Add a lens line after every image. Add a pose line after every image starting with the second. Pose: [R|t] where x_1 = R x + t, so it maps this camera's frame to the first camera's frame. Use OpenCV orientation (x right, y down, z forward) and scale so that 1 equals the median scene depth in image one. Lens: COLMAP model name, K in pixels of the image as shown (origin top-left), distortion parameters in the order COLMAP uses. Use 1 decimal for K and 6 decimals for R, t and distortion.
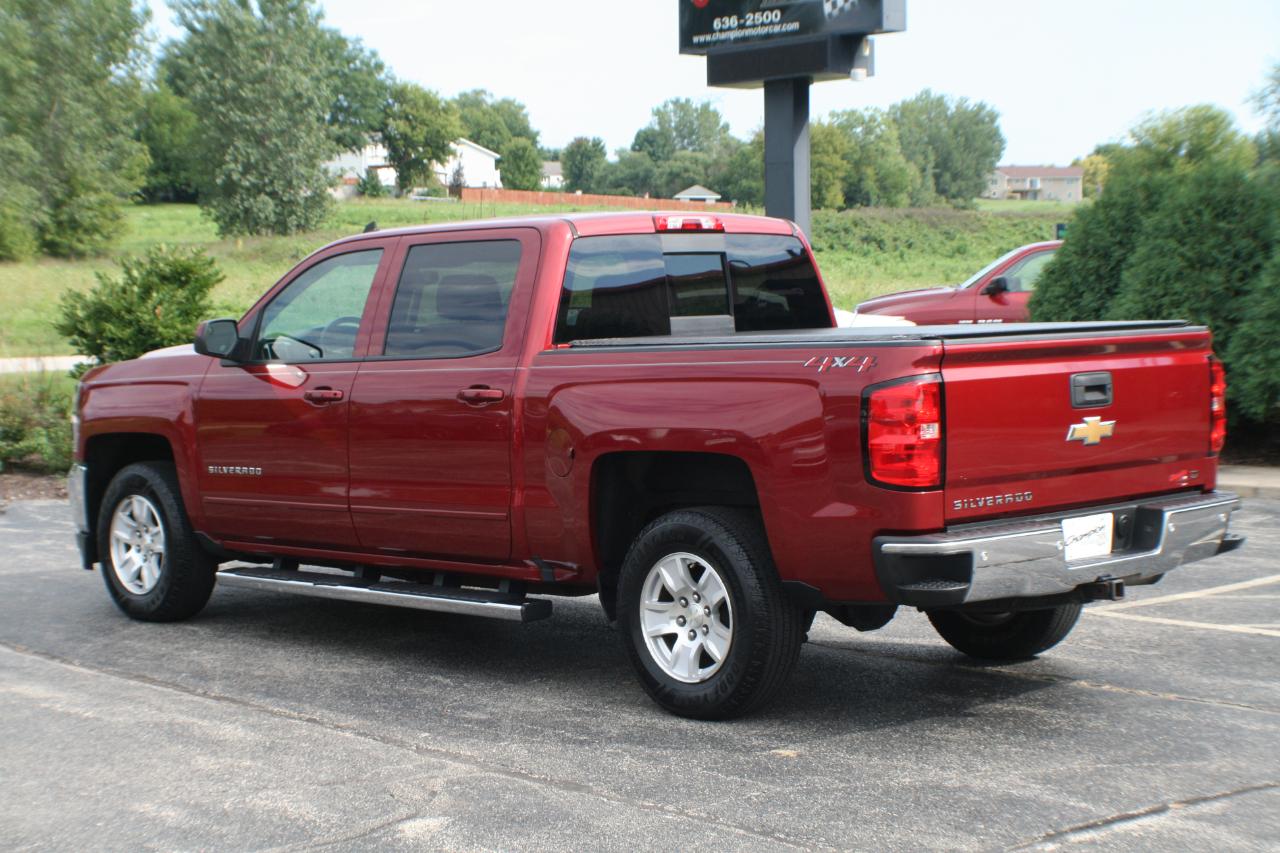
lens RADIAL K [[2343.4, 0, 638.4], [0, 2343.4, 519.0], [0, 0, 1]] dist [-0.146372, 0.182475]
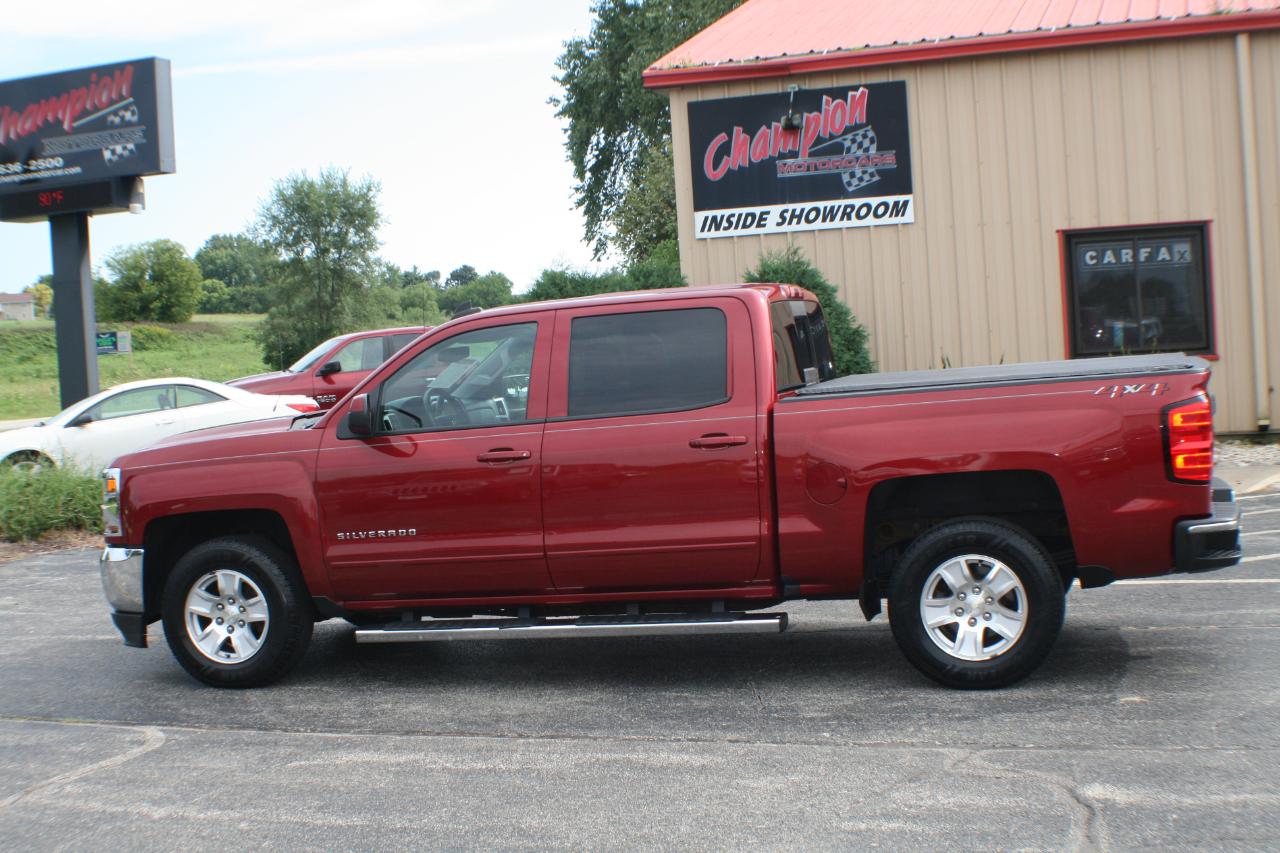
lens RADIAL K [[1776.9, 0, 643.1], [0, 1776.9, 489.0], [0, 0, 1]] dist [-0.166108, 0.065855]
pose [[0.862212, -0.076852, 0.500684, -0.182713], [0.095287, 0.995386, -0.011305, -0.007980], [-0.497505, 0.057456, 0.865556, 0.089544]]
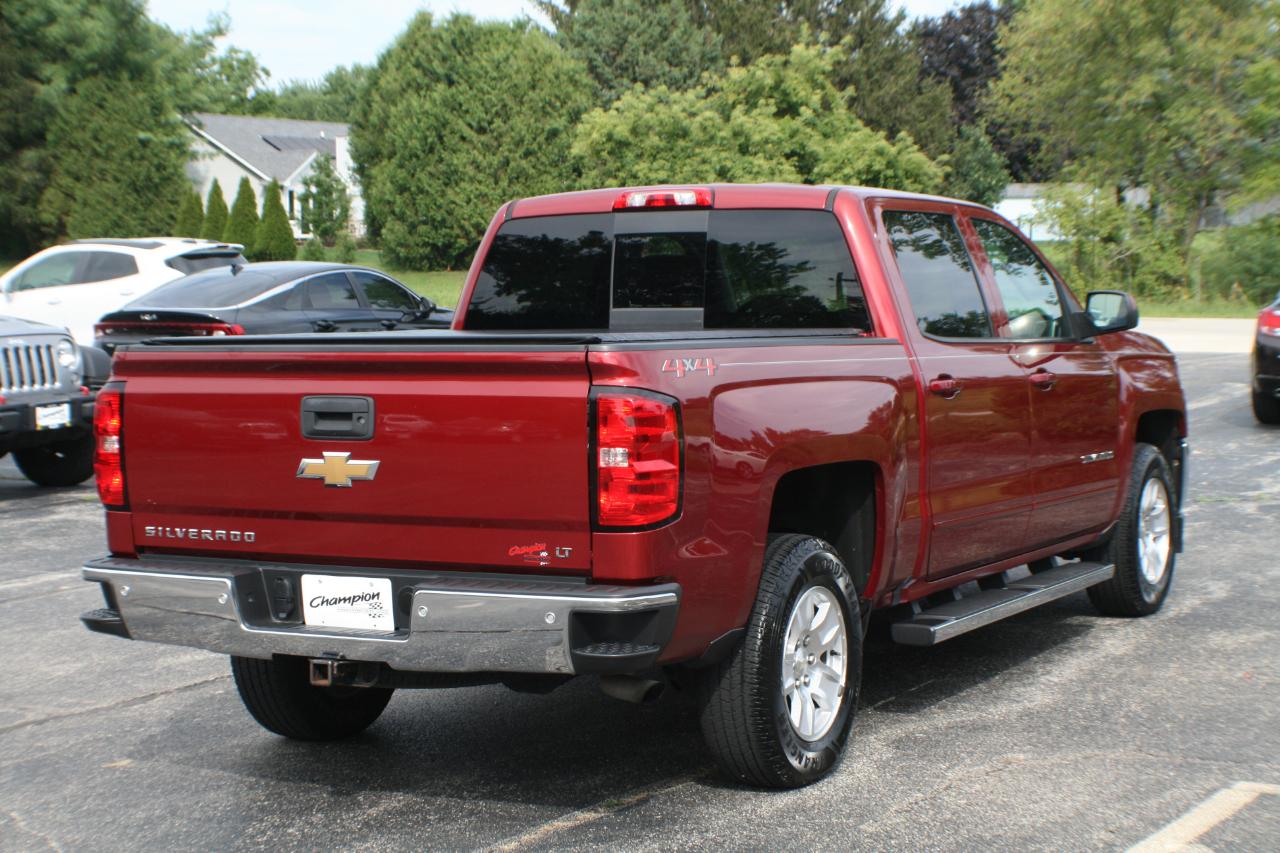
lens RADIAL K [[2343.4, 0, 638.4], [0, 2343.4, 519.0], [0, 0, 1]] dist [-0.146372, 0.182475]
pose [[0.311636, 0.117169, -0.942950, 0.299281], [-0.088903, 0.991611, 0.093834, -0.032062], [0.946034, 0.054589, 0.319438, 0.258604]]
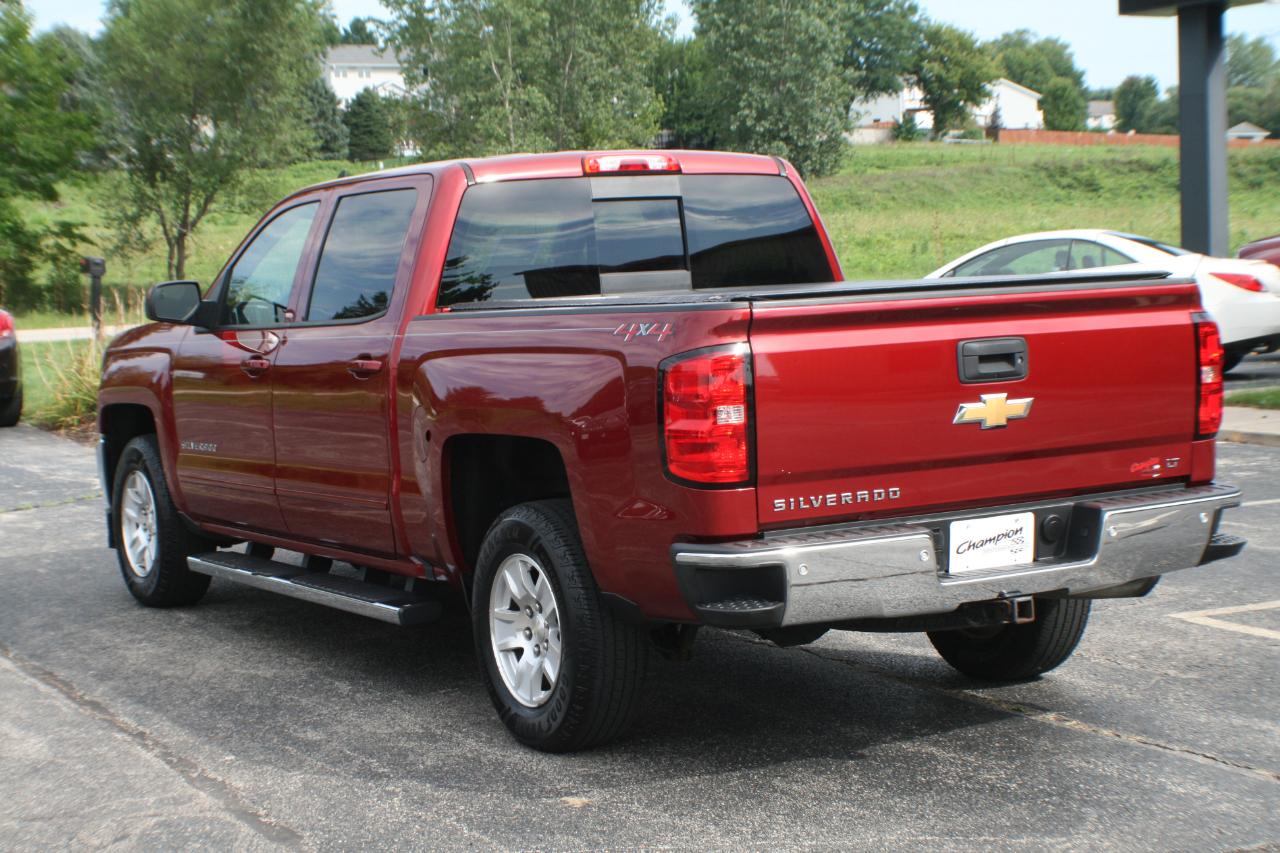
lens RADIAL K [[2343.4, 0, 638.4], [0, 2343.4, 519.0], [0, 0, 1]] dist [-0.146372, 0.182475]
pose [[0.972042, 0.010855, -0.234556, 0.081034], [-0.005282, 0.999689, 0.024377, -0.006010], [0.234748, -0.022456, 0.971797, 0.057893]]
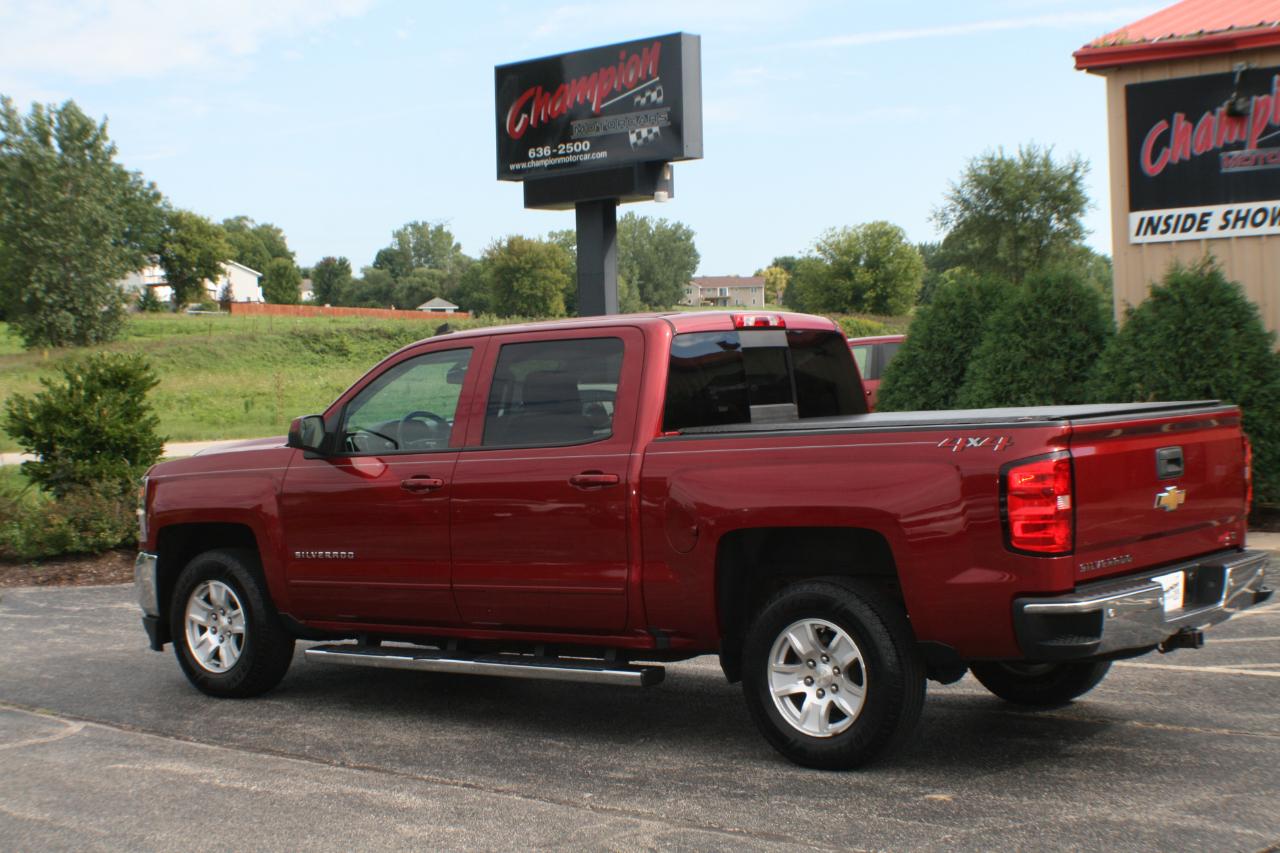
lens RADIAL K [[2046.8, 0, 643.9], [0, 2046.8, 503.1], [0, 0, 1]] dist [-0.147254, 0.076558]
pose [[0.991437, -0.023269, 0.128499, -0.056737], [0.028555, 0.998814, -0.039449, -0.001327], [-0.127428, 0.042780, 0.990925, 0.017955]]
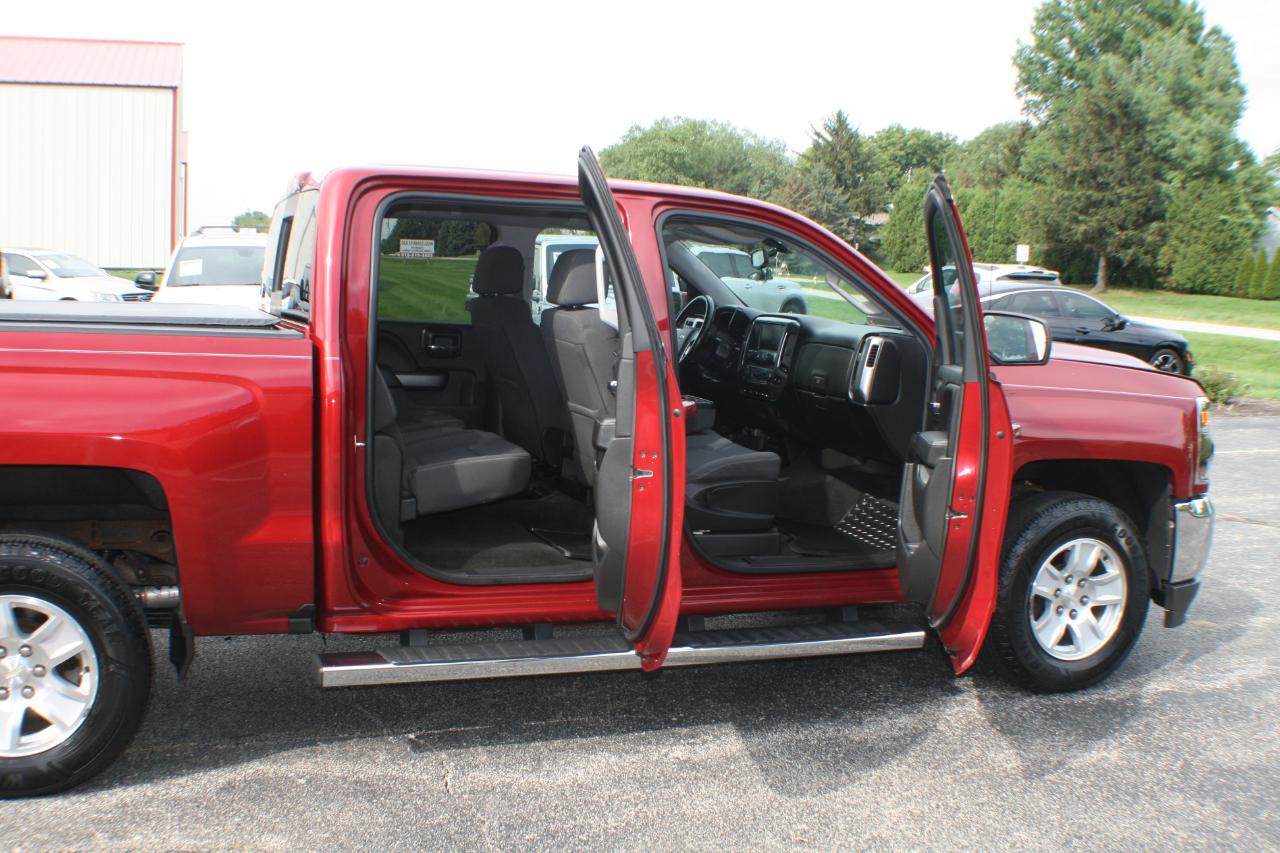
lens RADIAL K [[1312.1, 0, 637.4], [0, 1312.1, 480.2], [0, 0, 1]] dist [-0.187569, 0.050189]
pose [[-0.377107, 0.149146, -0.914082, 0.149821], [-0.122339, 0.970279, 0.208787, -0.047834], [0.918054, 0.190563, -0.347653, 0.463660]]
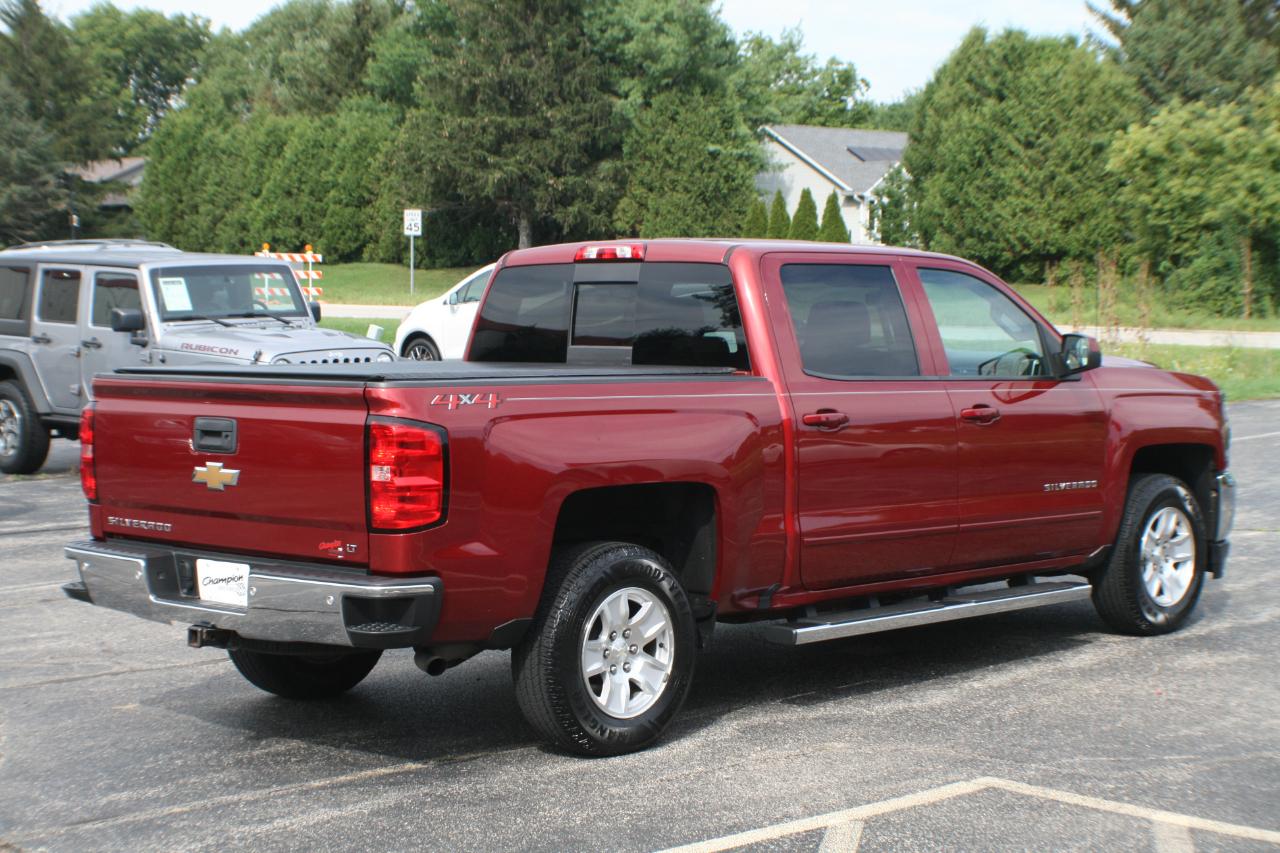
lens RADIAL K [[2343.4, 0, 638.4], [0, 2343.4, 519.0], [0, 0, 1]] dist [-0.146372, 0.182475]
pose [[0.046768, 0.121150, -0.991532, 0.365492], [-0.096528, 0.988521, 0.116229, -0.046854], [0.994231, 0.090275, 0.057926, 0.344269]]
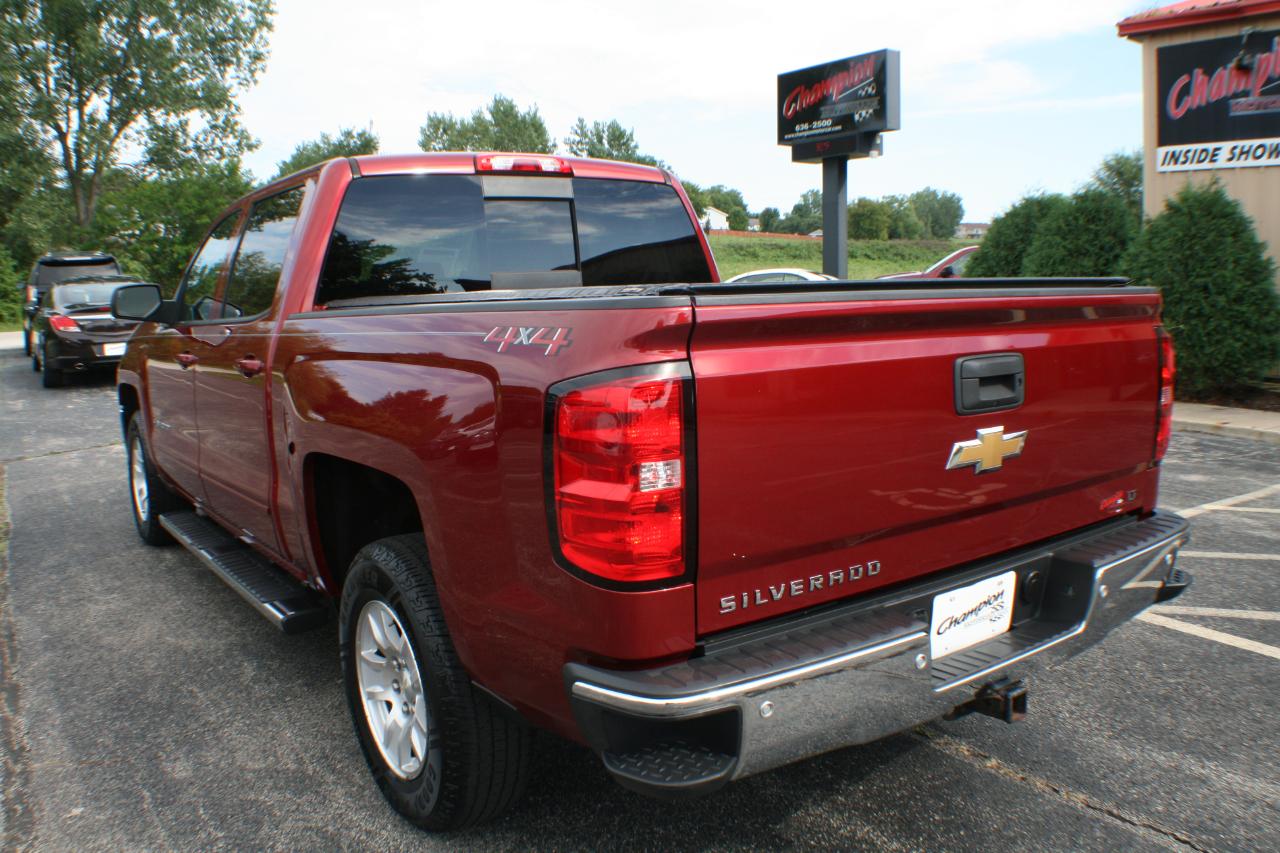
lens RADIAL K [[1055.8, 0, 642.2], [0, 1055.8, 457.5], [0, 0, 1]] dist [-0.216873, 0.073610]
pose [[0.989642, 0.024965, -0.141371, 0.043648], [-0.014658, 0.997189, 0.073482, -0.016667], [0.142808, -0.070649, 0.987226, 0.220257]]
